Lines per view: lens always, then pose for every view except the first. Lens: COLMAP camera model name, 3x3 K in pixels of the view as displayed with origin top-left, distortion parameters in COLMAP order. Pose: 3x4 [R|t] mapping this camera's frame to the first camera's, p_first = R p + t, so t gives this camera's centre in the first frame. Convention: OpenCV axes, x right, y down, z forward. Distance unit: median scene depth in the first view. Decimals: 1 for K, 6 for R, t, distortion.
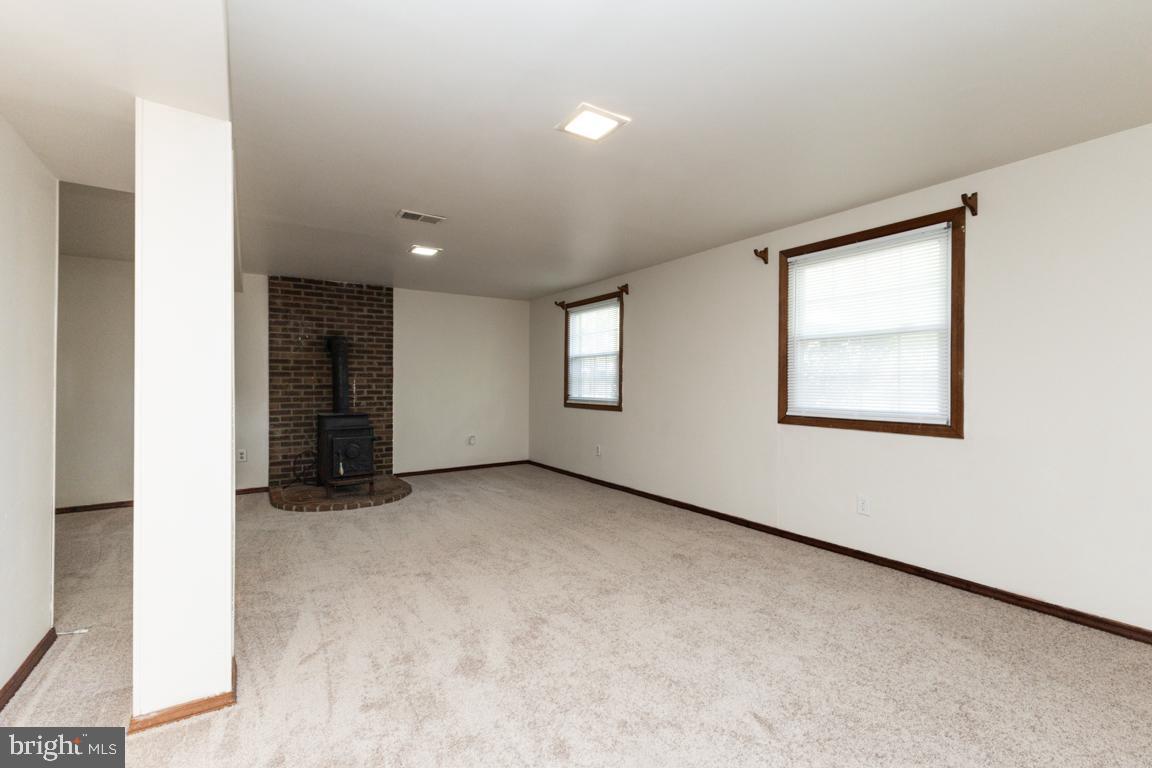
lens RADIAL K [[500.2, 0, 578.4], [0, 500.2, 394.4], [0, 0, 1]] dist [0.003124, 0.000316]
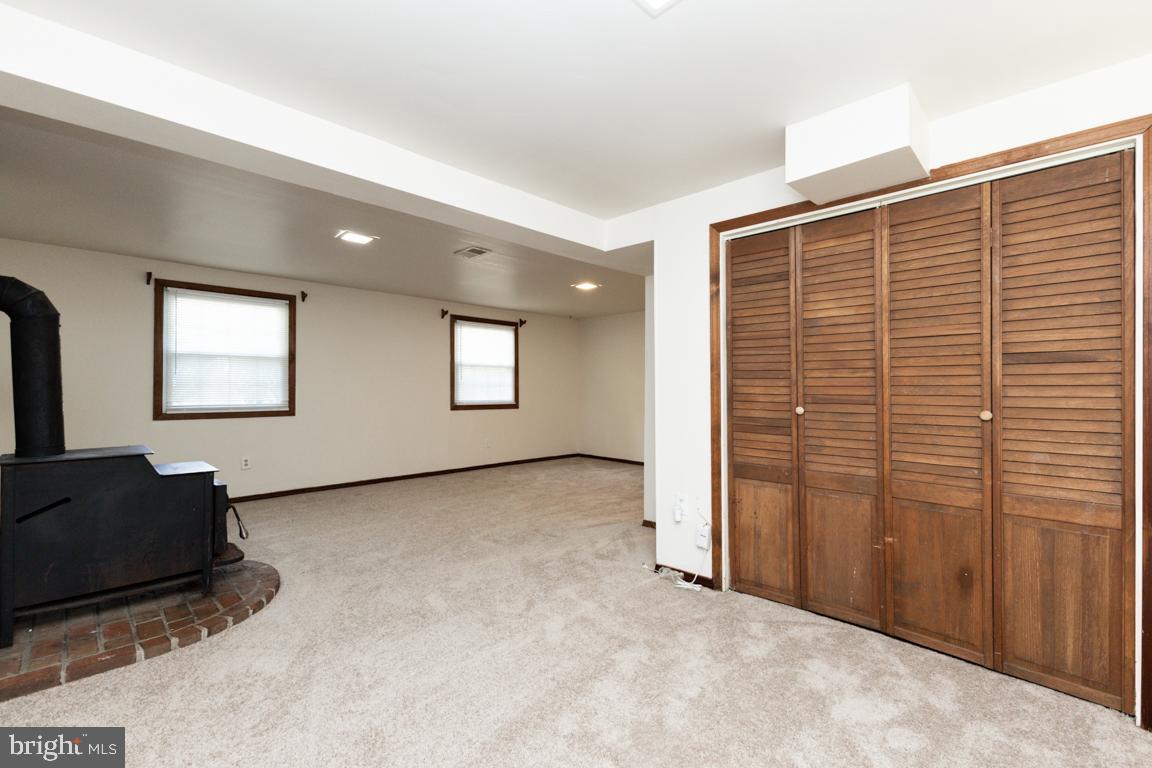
lens RADIAL K [[500.2, 0, 578.4], [0, 500.2, 394.4], [0, 0, 1]] dist [0.003124, 0.000316]
pose [[-0.218568, -0.001187, 0.975821, -1.431615], [0.034725, 0.999356, 0.008994, 0.001146], [-0.975204, 0.035851, -0.218386, 0.945601]]
